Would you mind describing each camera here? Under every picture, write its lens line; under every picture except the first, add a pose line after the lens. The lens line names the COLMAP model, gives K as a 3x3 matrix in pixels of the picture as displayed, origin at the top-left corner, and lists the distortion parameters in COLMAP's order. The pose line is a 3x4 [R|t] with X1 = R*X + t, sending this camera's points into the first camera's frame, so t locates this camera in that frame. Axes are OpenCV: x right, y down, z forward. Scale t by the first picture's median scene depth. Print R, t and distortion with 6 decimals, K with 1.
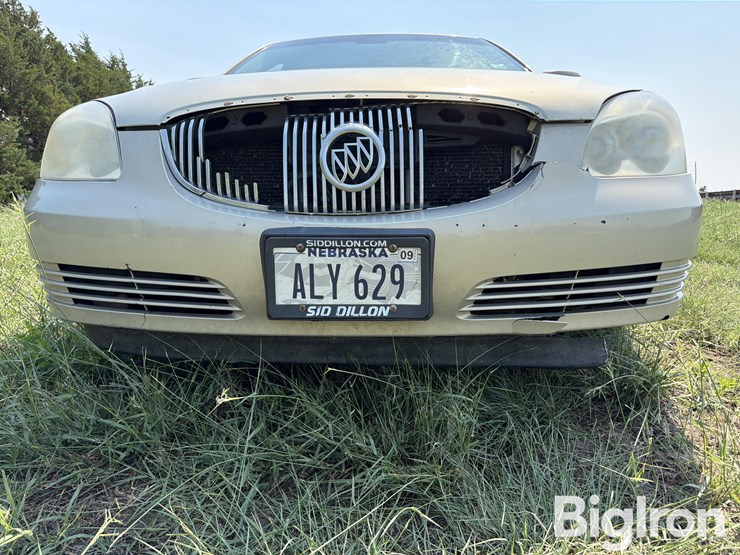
lens RADIAL K [[530.9, 0, 365.6], [0, 530.9, 277.9], [0, 0, 1]] dist [0.017193, -0.015039]
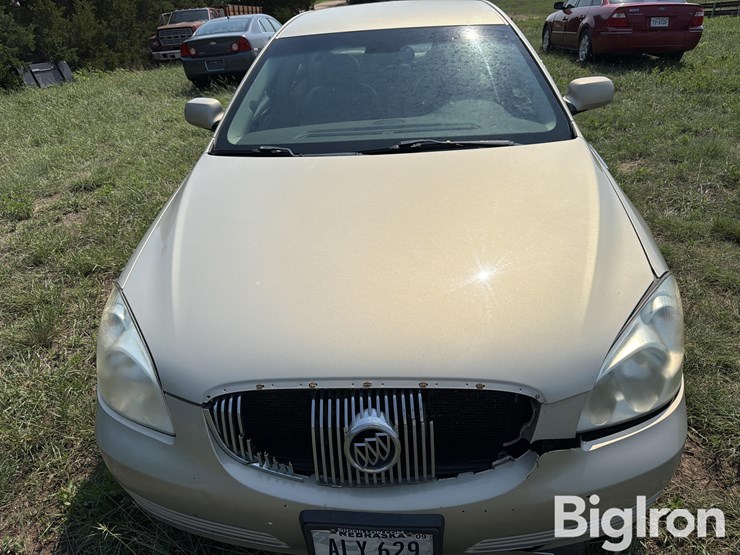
lens RADIAL K [[530.9, 0, 367.5], [0, 530.9, 268.8], [0, 0, 1]] dist [0.017193, -0.015039]
pose [[0.998364, -0.033658, -0.046211, 0.031088], [0.045109, 0.960372, 0.275046, -0.913170], [0.035123, -0.276680, 0.960320, -0.005944]]
